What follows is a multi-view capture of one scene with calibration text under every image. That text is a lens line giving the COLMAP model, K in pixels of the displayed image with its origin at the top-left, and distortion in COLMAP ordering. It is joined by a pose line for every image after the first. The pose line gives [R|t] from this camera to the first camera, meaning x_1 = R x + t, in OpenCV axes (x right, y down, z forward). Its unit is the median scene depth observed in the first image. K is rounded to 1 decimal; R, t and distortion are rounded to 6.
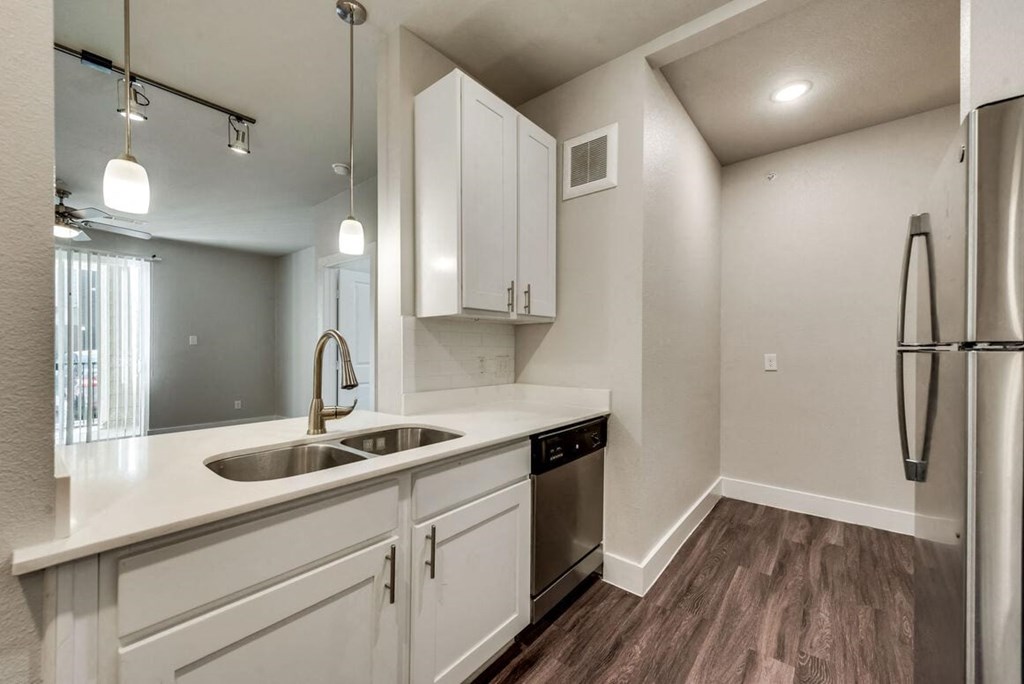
lens RADIAL K [[401.0, 0, 518.4], [0, 401.0, 346.9], [0, 0, 1]] dist [0.009372, -0.000004]
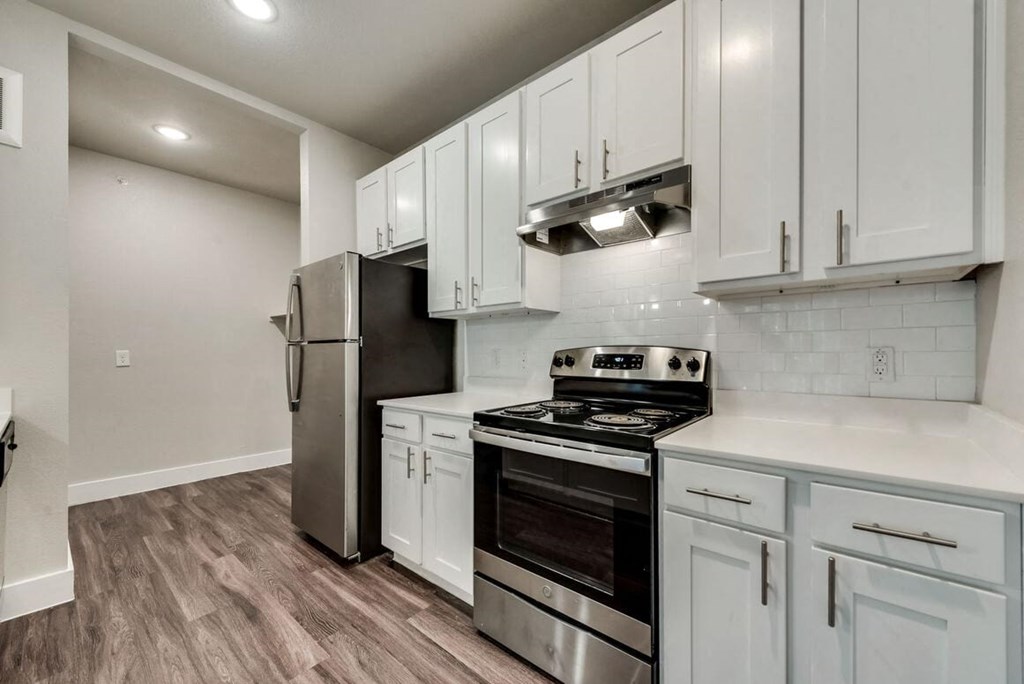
lens RADIAL K [[396.9, 0, 510.8], [0, 396.9, 355.9], [0, 0, 1]] dist [0.001140, 0.000058]
pose [[0.036430, -0.008189, 0.999303, -0.561415], [-0.005757, 0.999948, 0.008404, 0.027024], [-0.999320, -0.006059, 0.036381, -0.063764]]
